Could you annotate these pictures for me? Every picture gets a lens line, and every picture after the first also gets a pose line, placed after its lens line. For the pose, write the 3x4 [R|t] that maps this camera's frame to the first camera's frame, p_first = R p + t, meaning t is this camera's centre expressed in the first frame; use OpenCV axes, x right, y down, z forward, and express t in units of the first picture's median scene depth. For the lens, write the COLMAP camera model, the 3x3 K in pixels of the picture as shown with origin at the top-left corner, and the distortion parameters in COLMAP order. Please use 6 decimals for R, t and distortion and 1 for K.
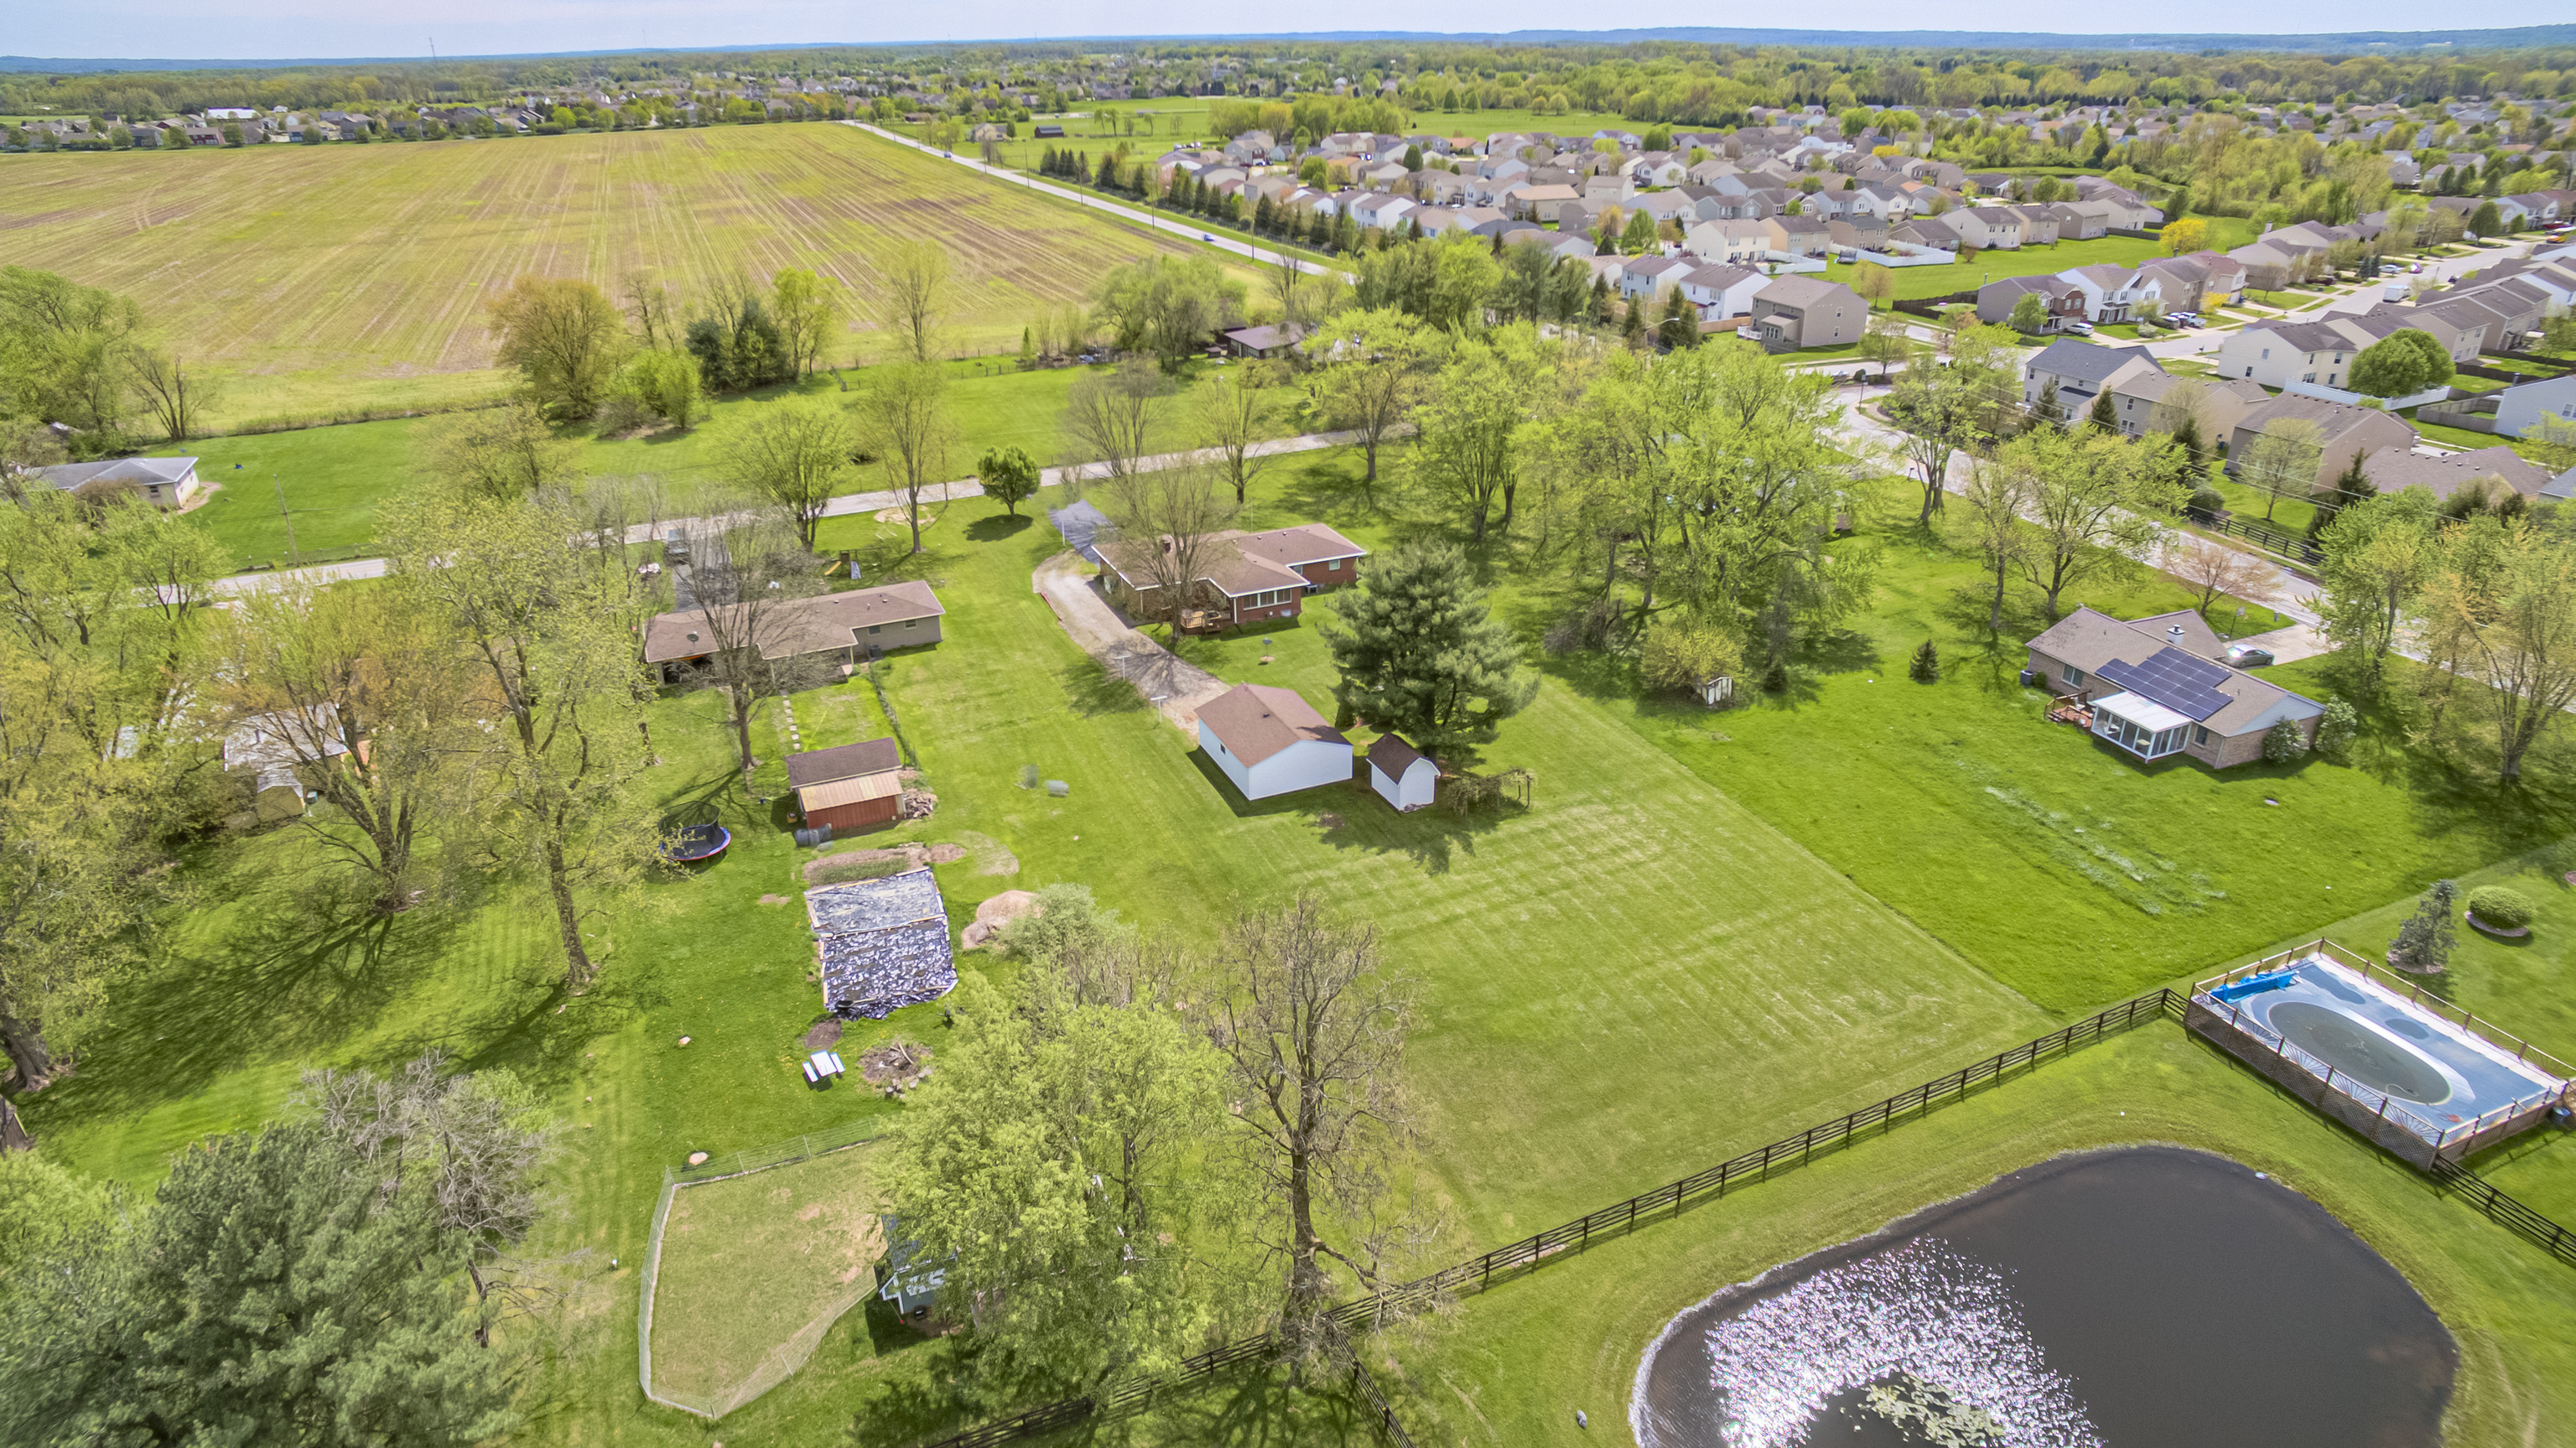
lens RADIAL K [[1429.6, 0, 1288.0], [0, 1429.6, 724.0], [0, 0, 1]] dist [-0.107574, 0.069963]
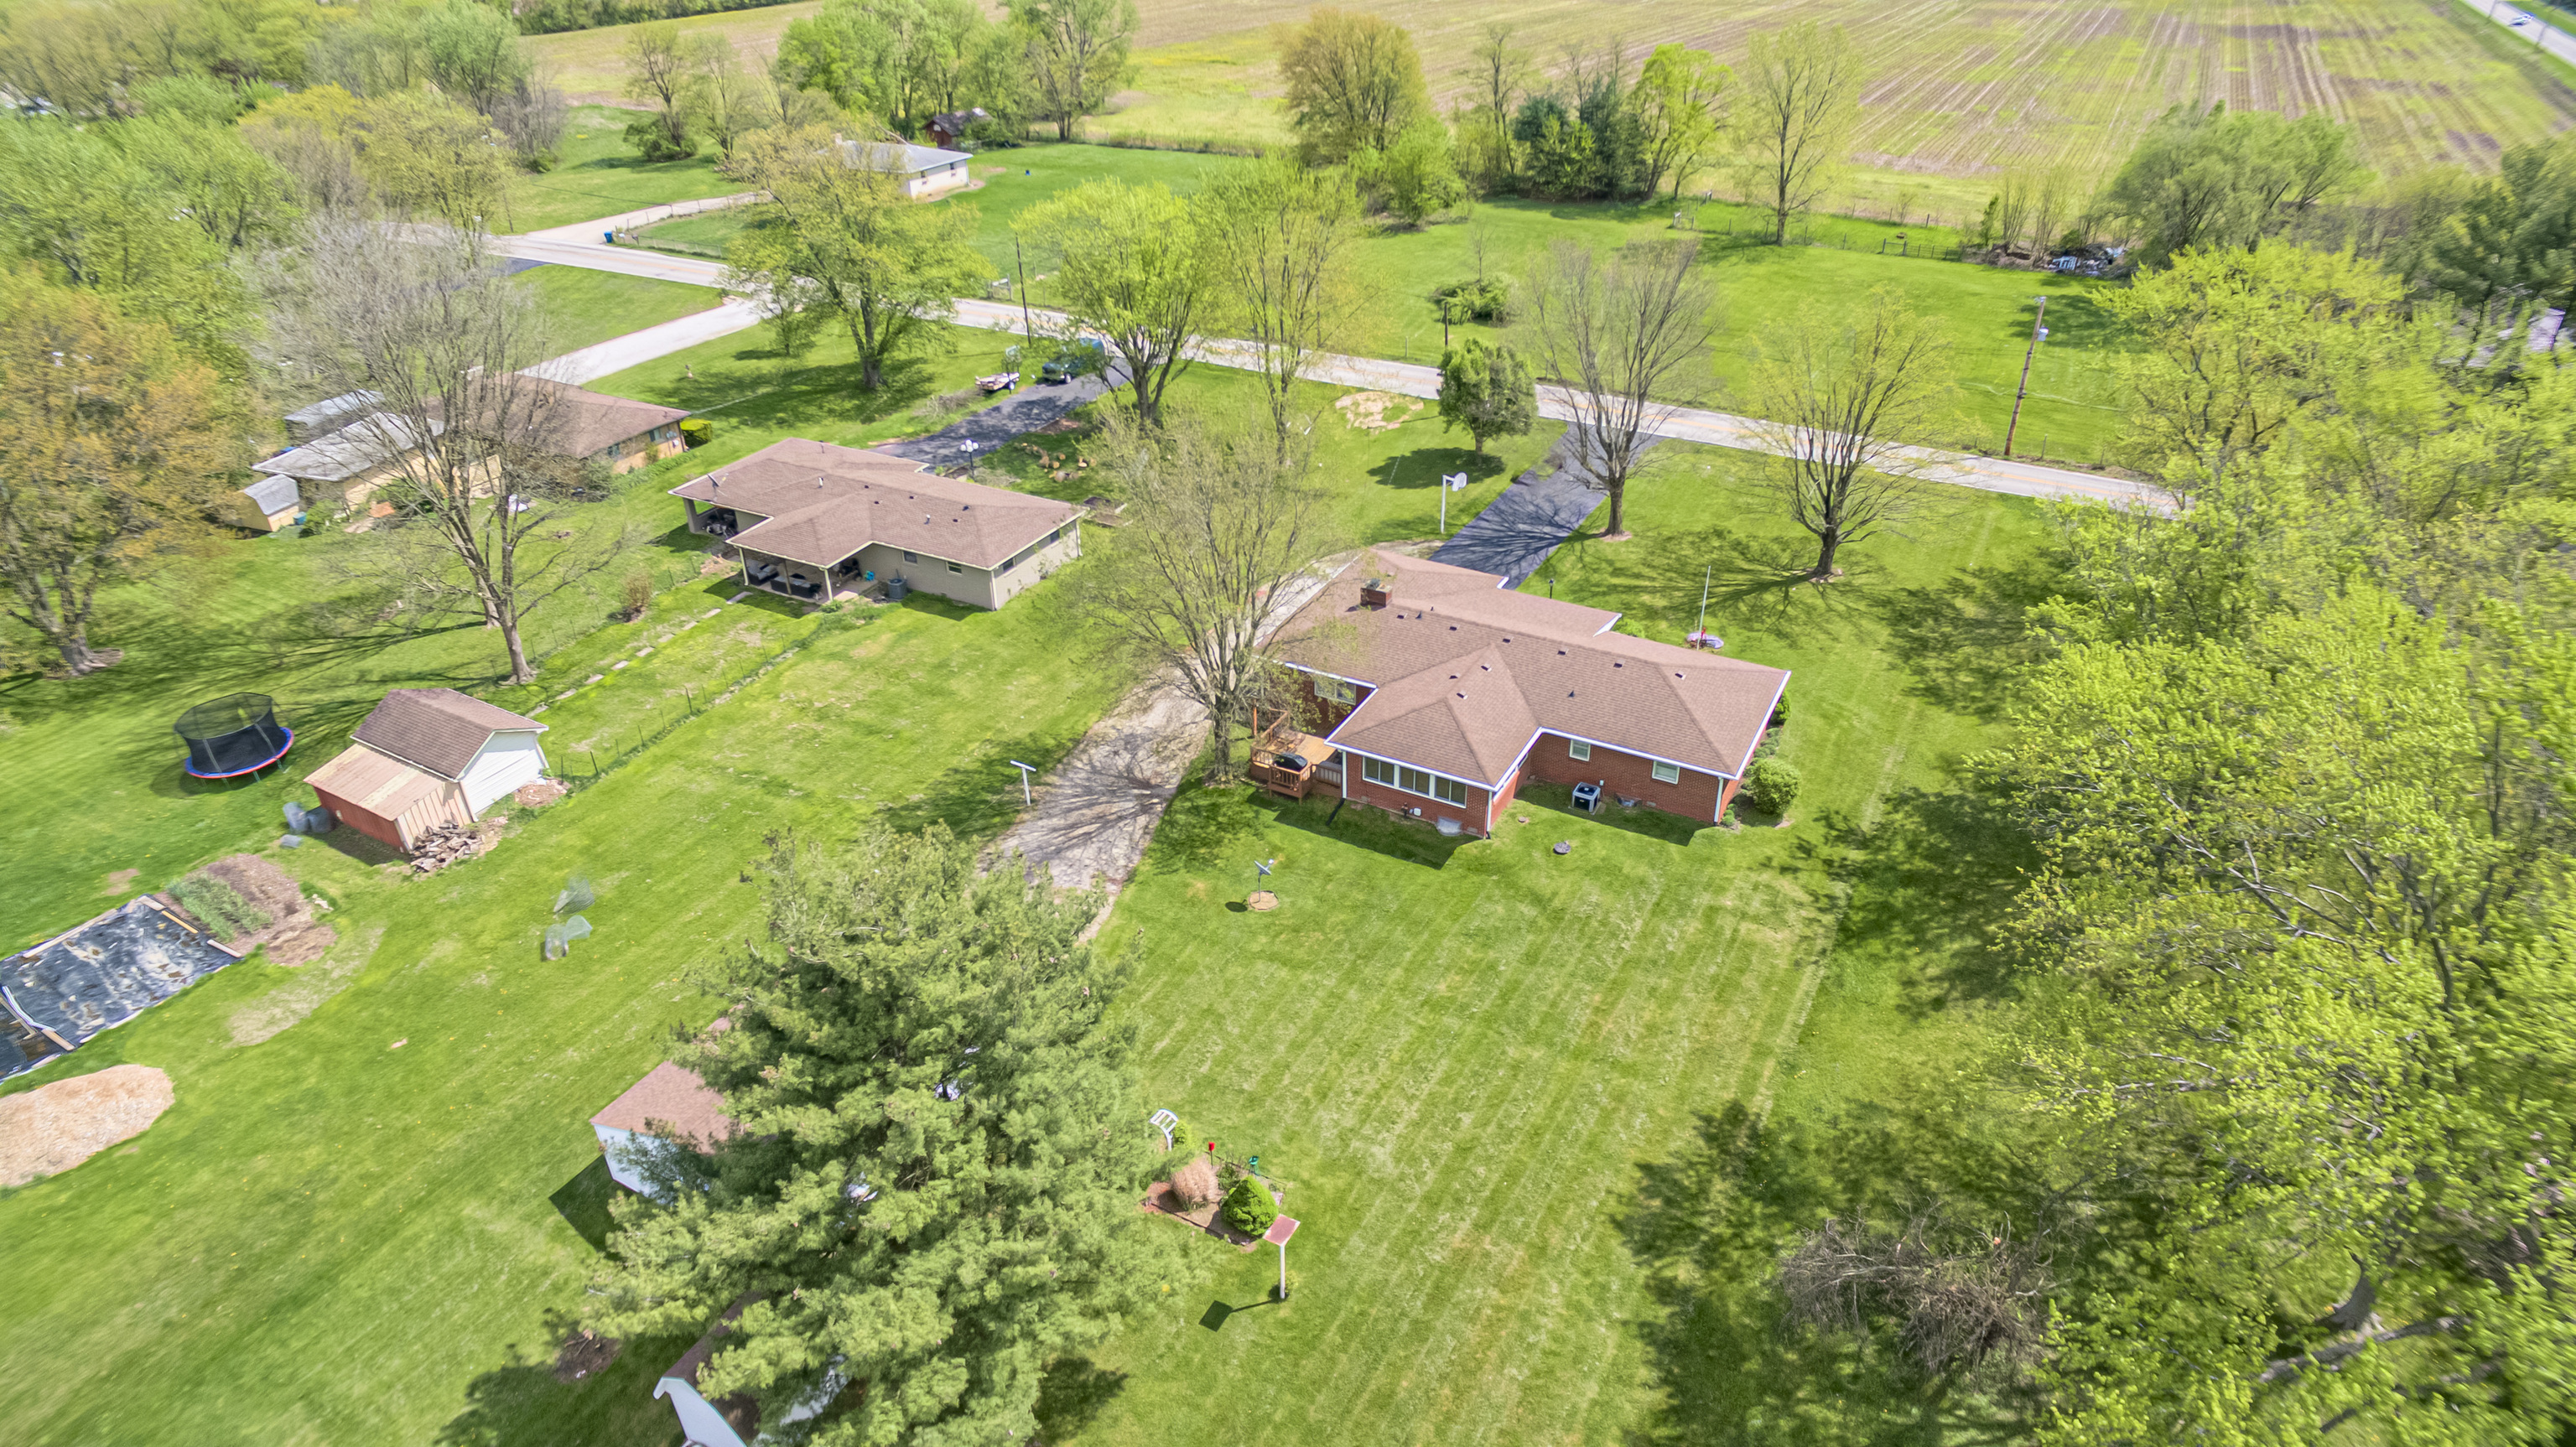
lens RADIAL K [[1469.4, 0, 1288.0], [0, 1469.4, 723.5], [0, 0, 1]] dist [-0.125600, 0.080250]
pose [[0.610986, 0.414461, -0.674476, 0.279477], [-0.341090, 0.906681, 0.248167, -0.212274], [0.714390, 0.078431, 0.695338, 0.644045]]
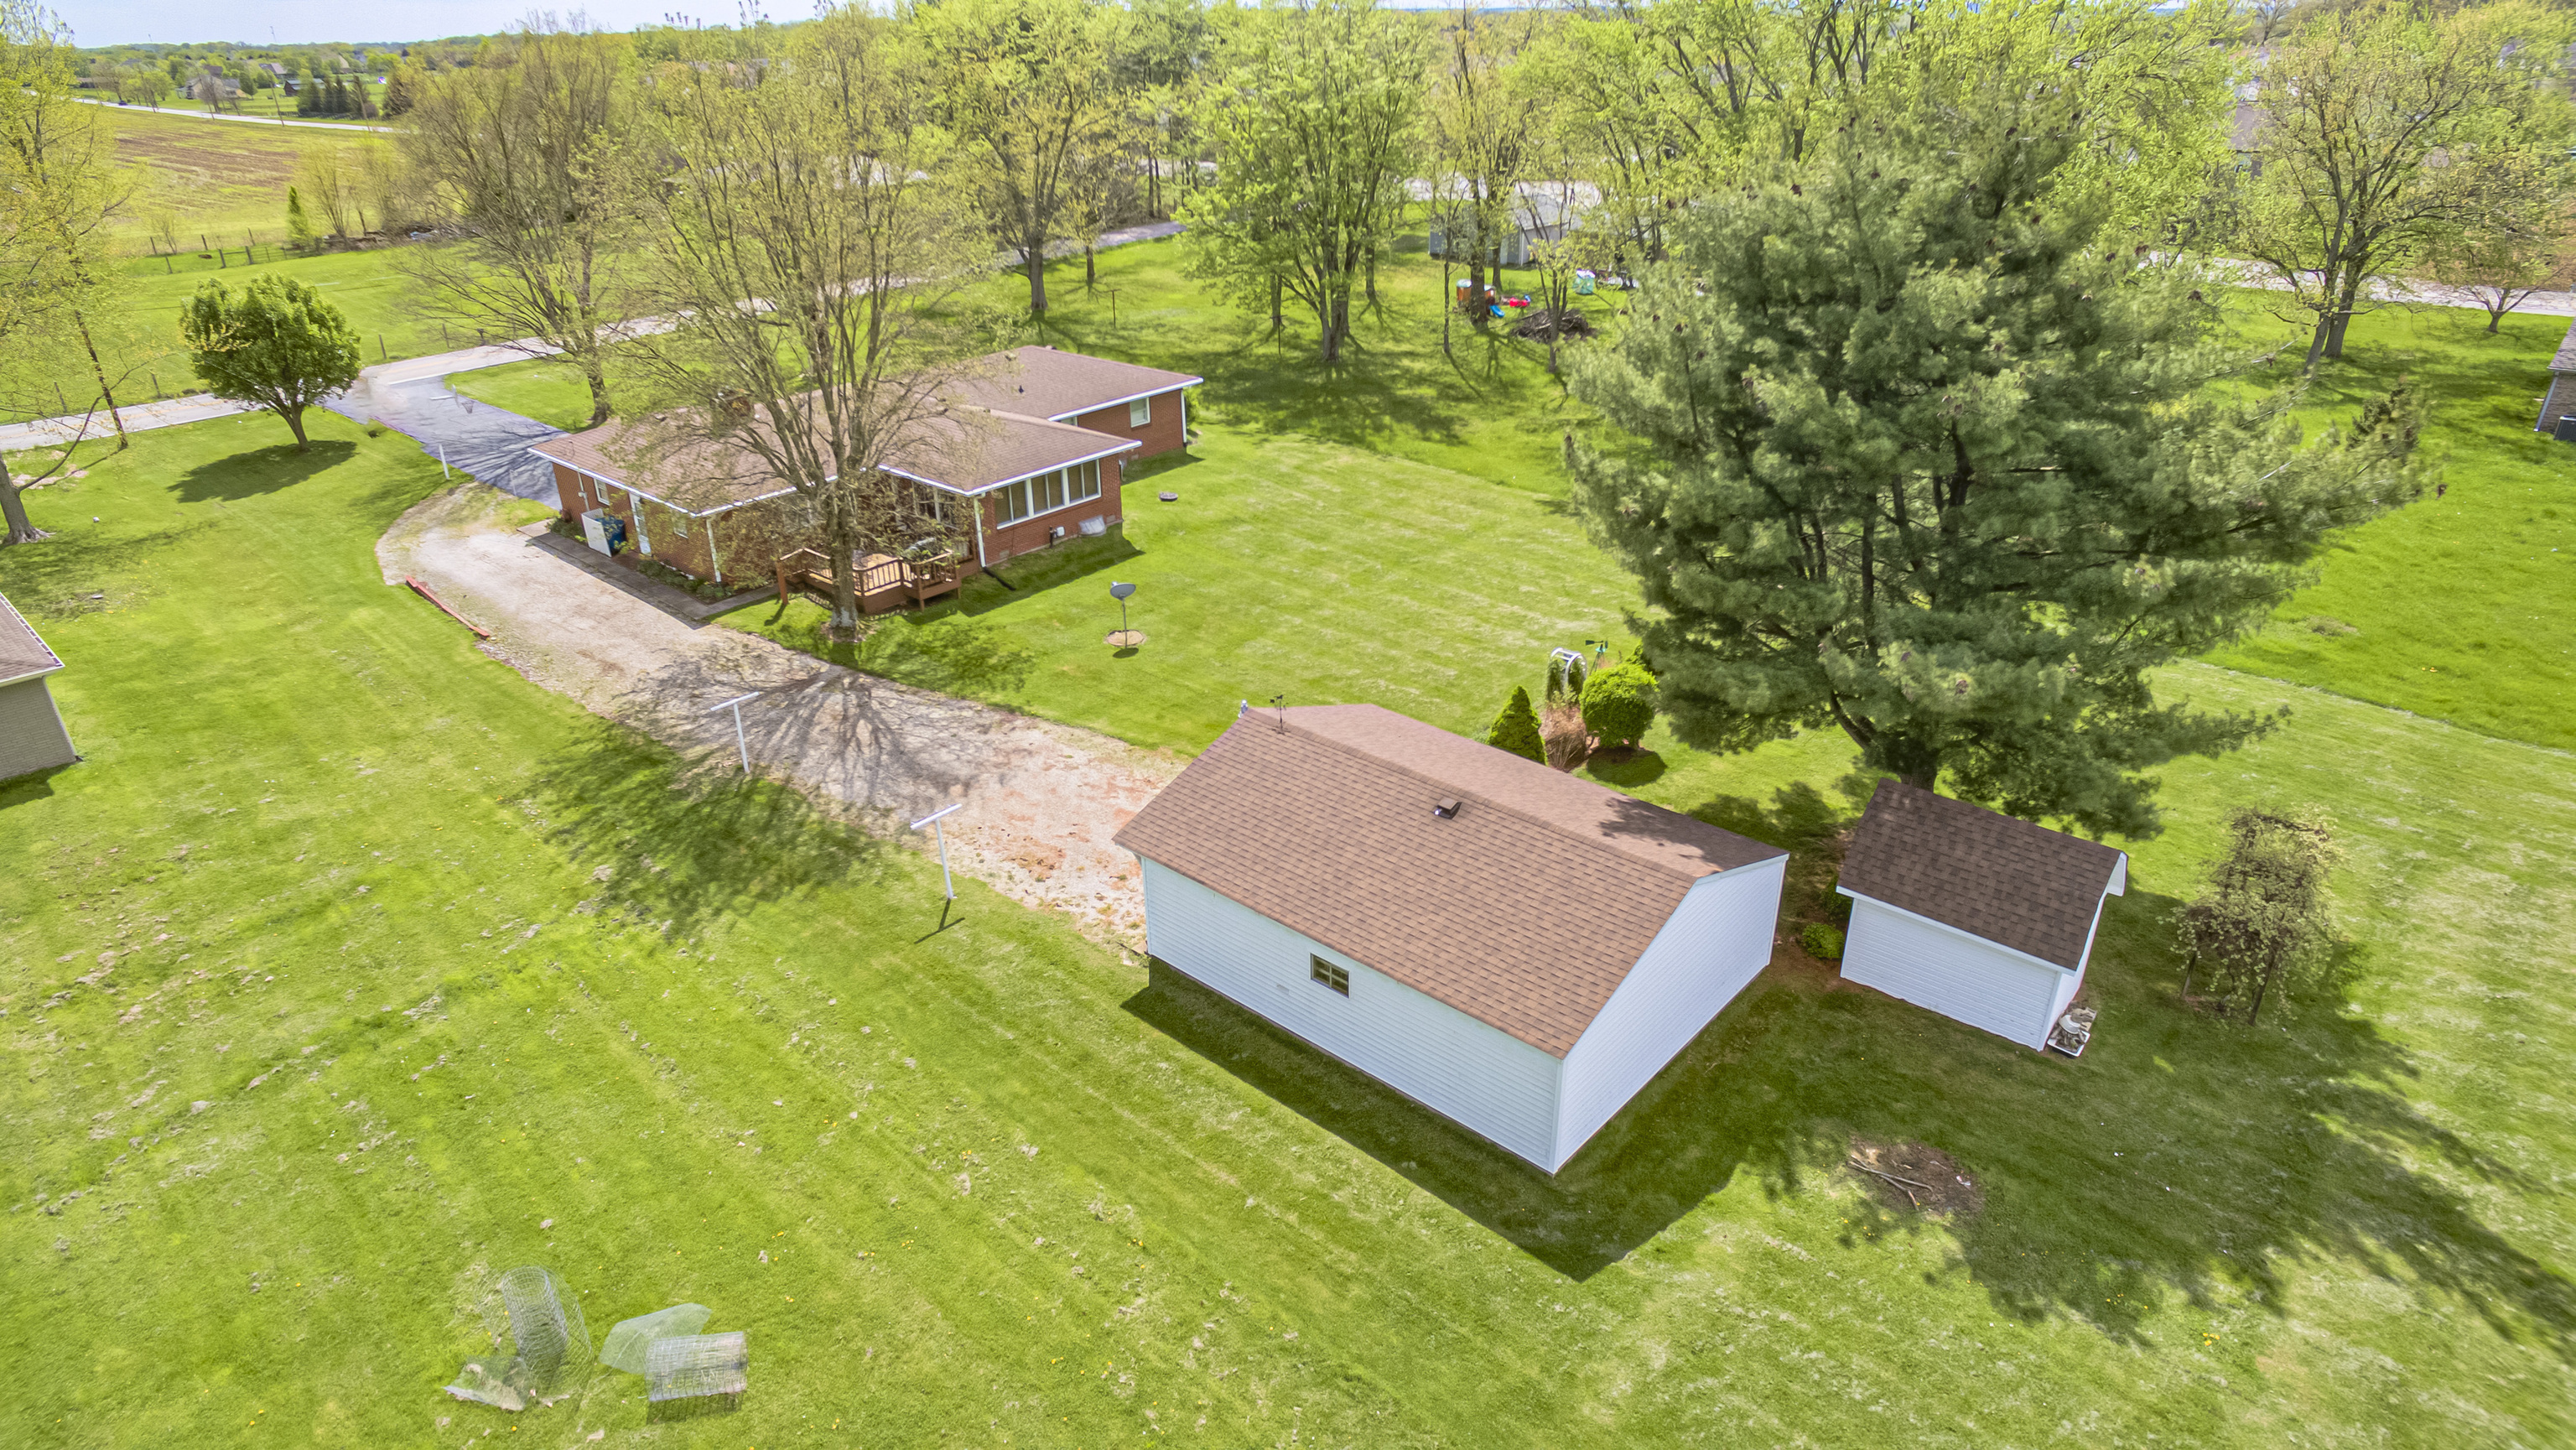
lens RADIAL K [[1469.7, 0, 1288.0], [0, 1469.7, 725.0], [0, 0, 1]] dist [-0.125600, 0.080250]
pose [[0.914572, -0.185402, 0.359423, -0.110720], [0.183008, 0.982256, 0.041006, -0.030770], [-0.360648, 0.028274, 0.932273, 0.615706]]
